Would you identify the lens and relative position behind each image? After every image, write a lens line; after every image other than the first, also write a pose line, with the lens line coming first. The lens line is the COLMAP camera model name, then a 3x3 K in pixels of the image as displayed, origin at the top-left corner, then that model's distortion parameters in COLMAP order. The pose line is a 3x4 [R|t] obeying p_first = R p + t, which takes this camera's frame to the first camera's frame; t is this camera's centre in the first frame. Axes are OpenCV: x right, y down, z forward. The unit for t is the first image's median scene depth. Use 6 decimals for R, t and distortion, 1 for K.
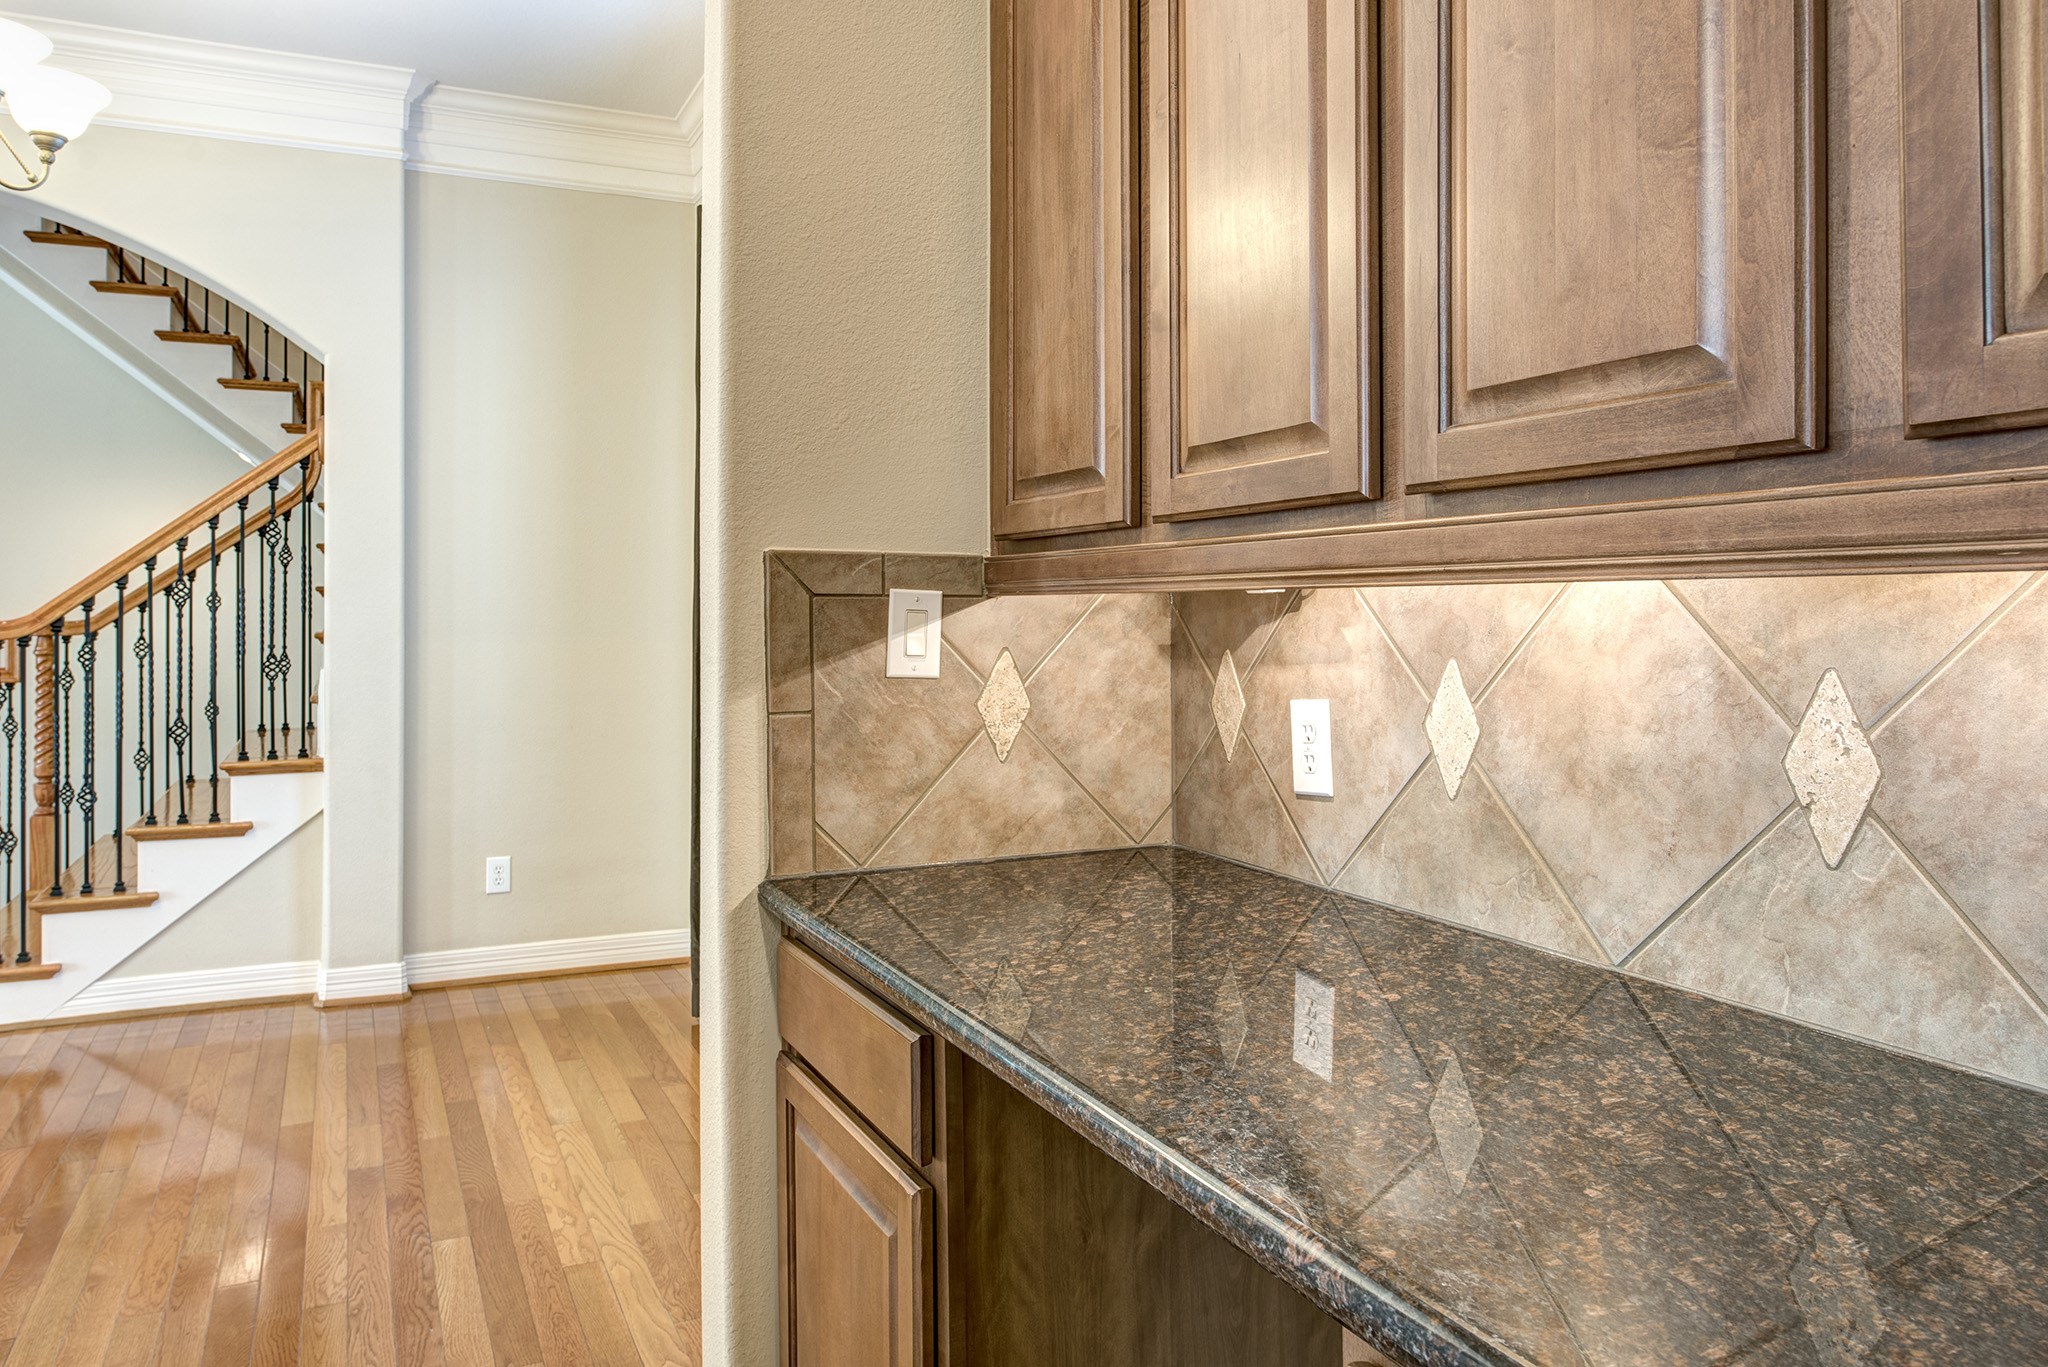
lens RADIAL K [[1349.2, 0, 1024.0], [0, 1349.2, 683.5], [0, 0, 1]] dist [-0.067969, -0.000236]
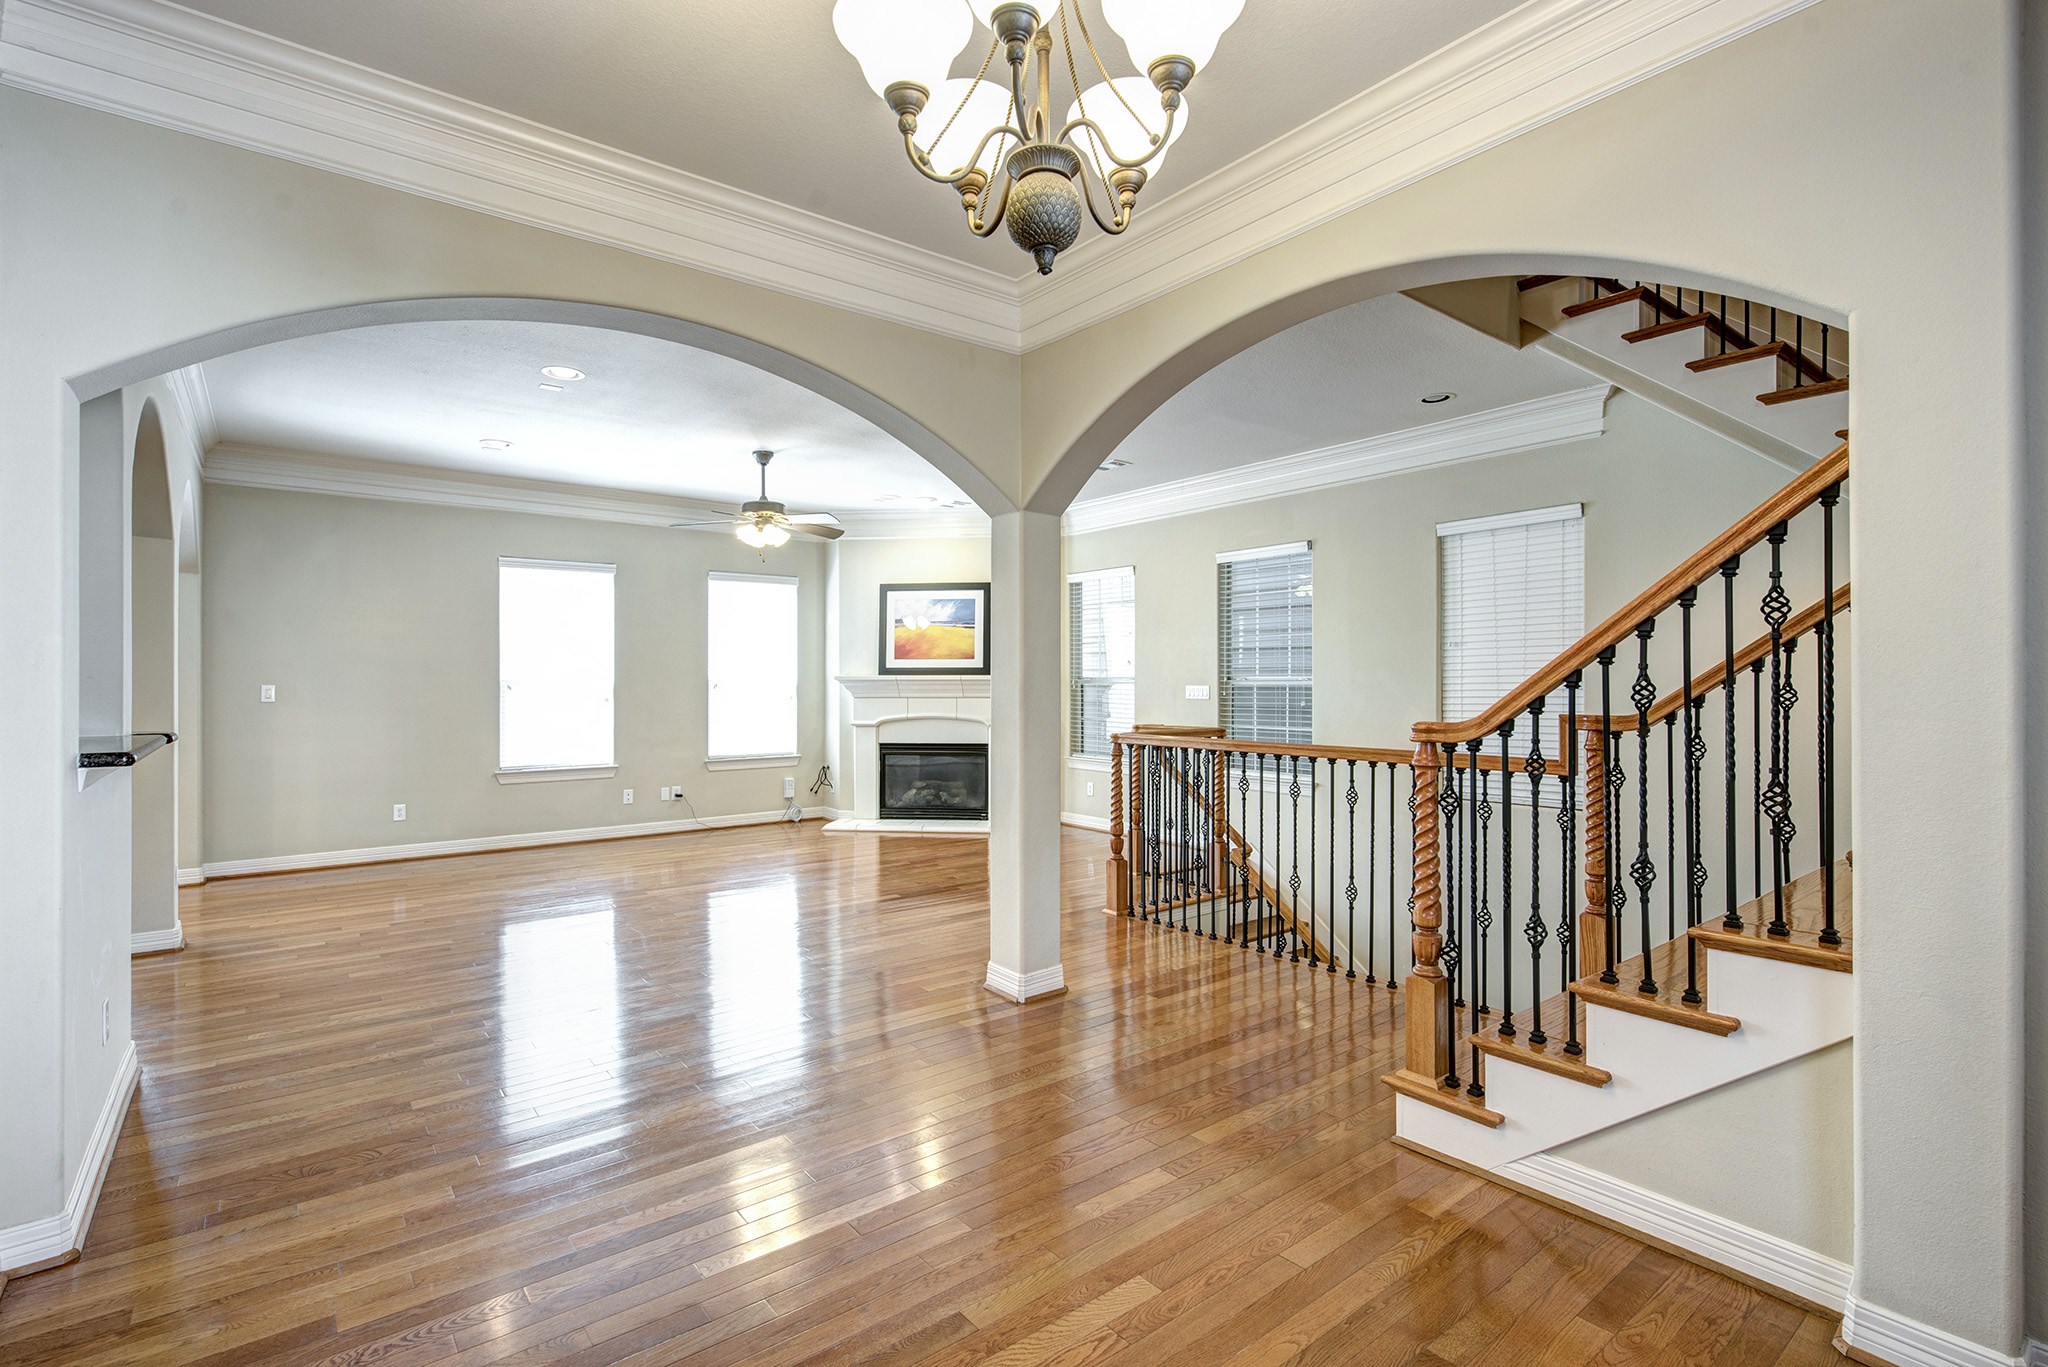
lens RADIAL K [[1029.9, 0, 1024.0], [0, 1029.9, 683.5], [0, 0, 1]] dist [0.002782, 0.000479]
pose [[0.235711, 0.003164, -0.971818, -0.145529], [-0.046653, 0.998879, -0.008063, -0.052693], [0.970703, 0.047239, 0.235594, 0.501405]]
